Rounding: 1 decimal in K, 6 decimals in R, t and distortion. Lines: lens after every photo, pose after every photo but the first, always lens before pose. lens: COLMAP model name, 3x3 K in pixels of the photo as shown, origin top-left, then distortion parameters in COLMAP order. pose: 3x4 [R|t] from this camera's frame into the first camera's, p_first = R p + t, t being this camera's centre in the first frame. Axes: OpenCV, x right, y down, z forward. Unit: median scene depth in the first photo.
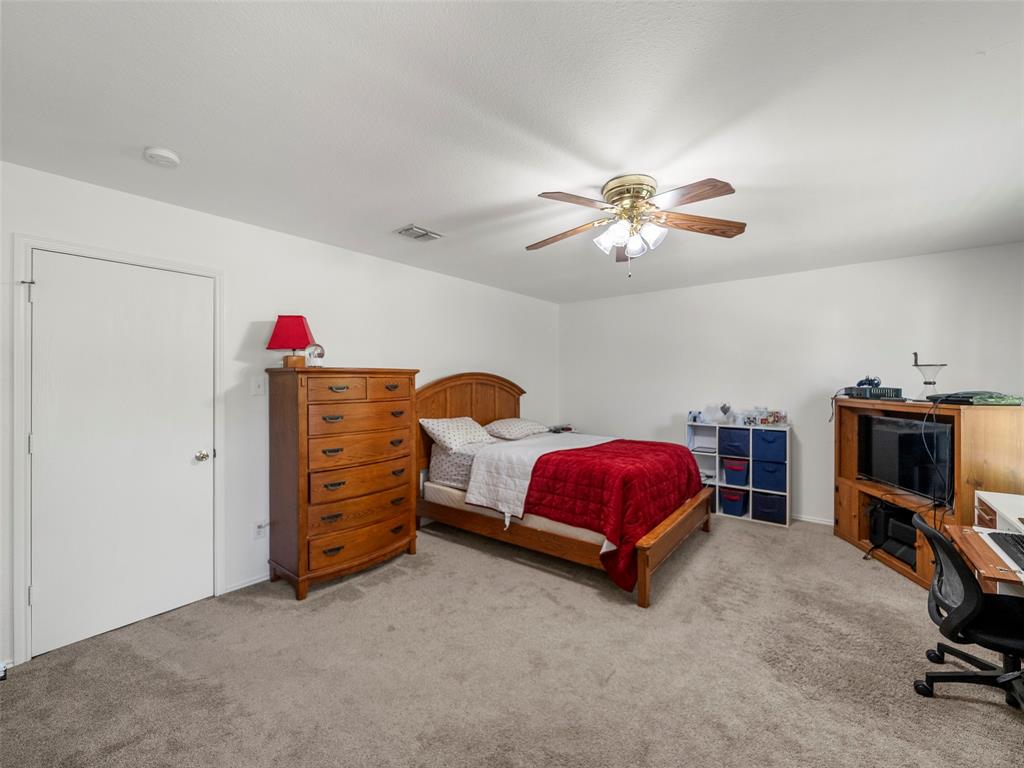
lens RADIAL K [[416.2, 0, 512.3], [0, 416.2, 380.6], [0, 0, 1]] dist [-0.003373, 0.000199]
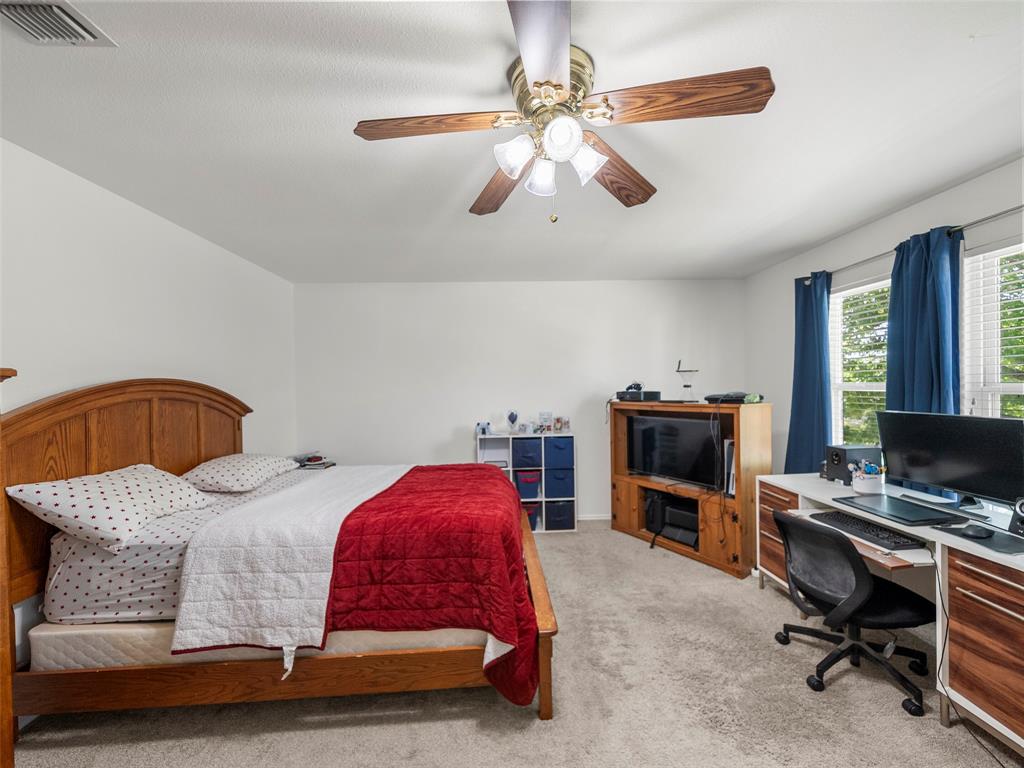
lens RADIAL K [[416.2, 0, 515.5], [0, 416.2, 391.1], [0, 0, 1]] dist [-0.003373, 0.000199]
pose [[0.755636, -0.020880, 0.654658, -0.110795], [0.018848, 0.999771, 0.010132, -0.000997], [-0.654720, 0.004683, 0.755857, 0.353018]]
